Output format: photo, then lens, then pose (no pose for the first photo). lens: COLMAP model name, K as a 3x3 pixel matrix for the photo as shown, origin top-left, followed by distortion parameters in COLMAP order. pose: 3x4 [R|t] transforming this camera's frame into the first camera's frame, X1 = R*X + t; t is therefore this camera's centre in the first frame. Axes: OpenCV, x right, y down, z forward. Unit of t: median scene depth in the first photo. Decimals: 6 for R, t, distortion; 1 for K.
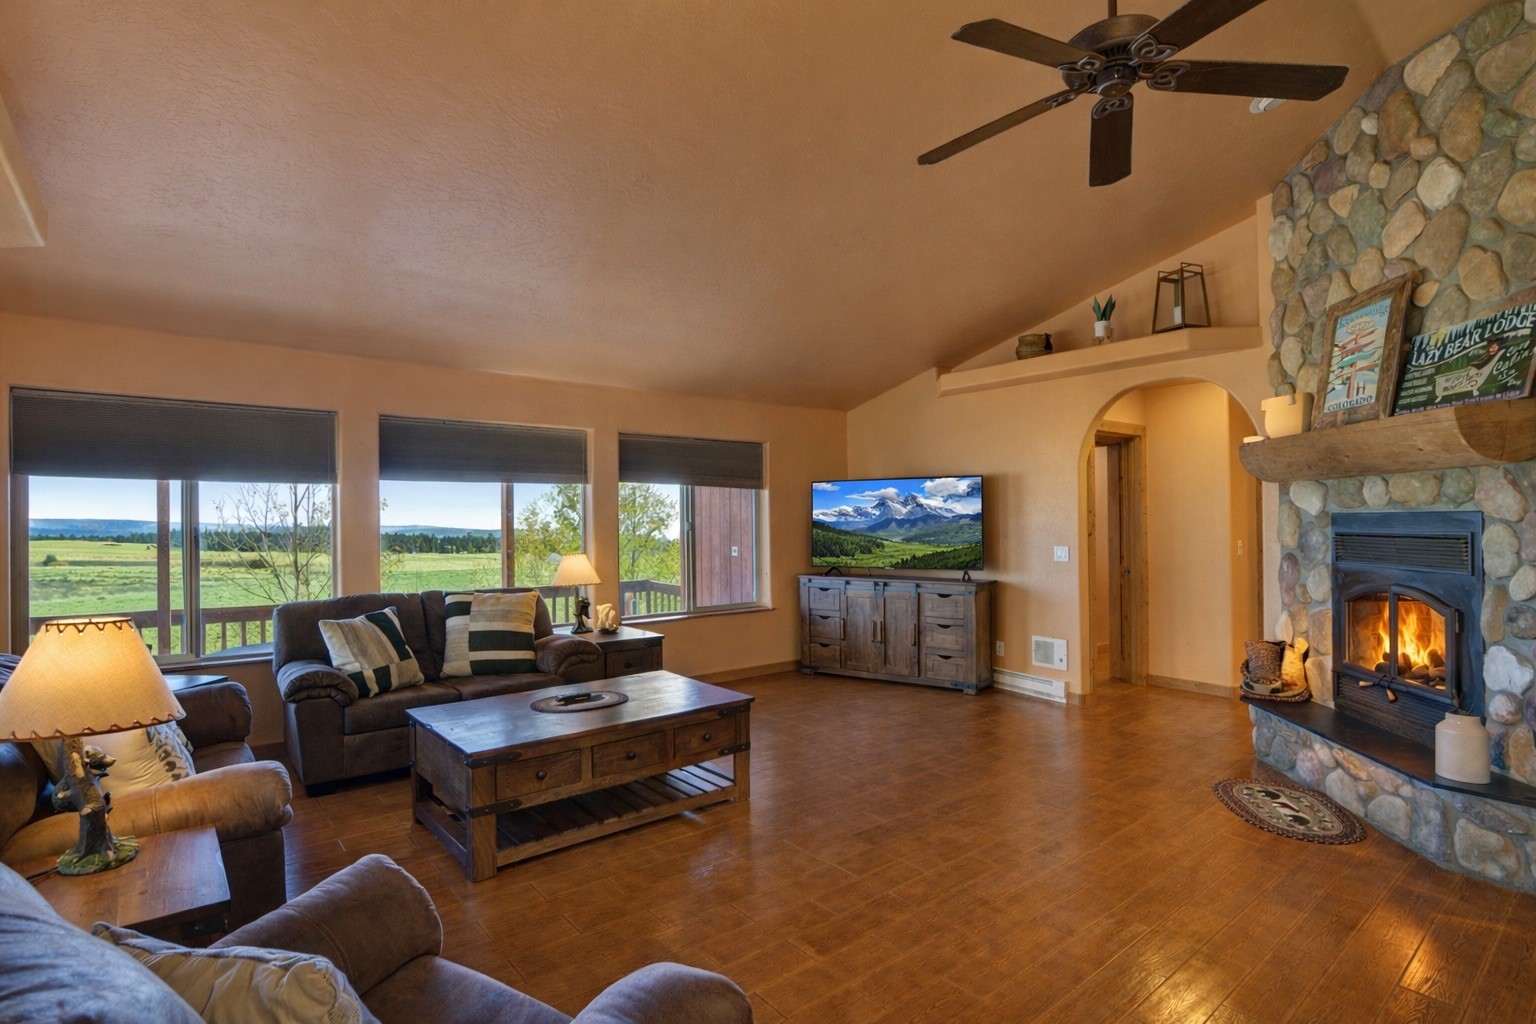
lens RADIAL K [[745.1, 0, 768.0], [0, 745.1, 512.0], [0, 0, 1]] dist [-0.001470, -0.000440]
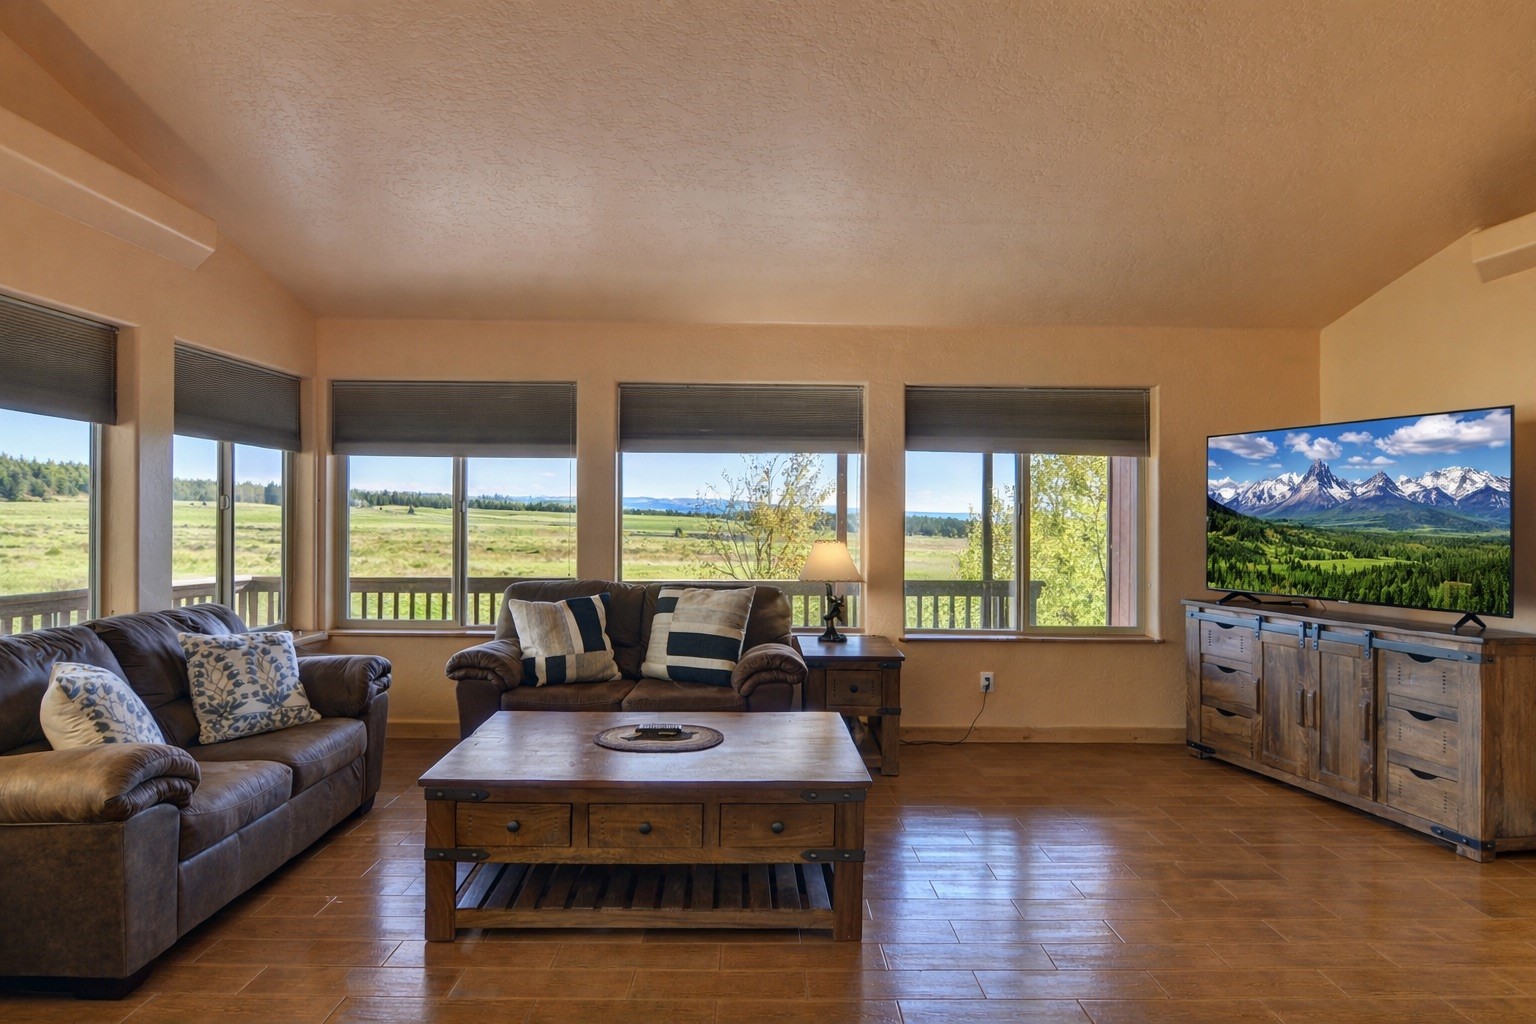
lens RADIAL K [[829.1, 0, 763.7], [0, 829.1, 464.6], [0, 0, 1]] dist [-0.004629, -0.001330]
pose [[0.771587, -0.016034, -0.635922, 0.266666], [-0.007884, 0.999364, -0.034765, 0.006277], [0.636075, 0.031838, 0.770970, 0.299725]]
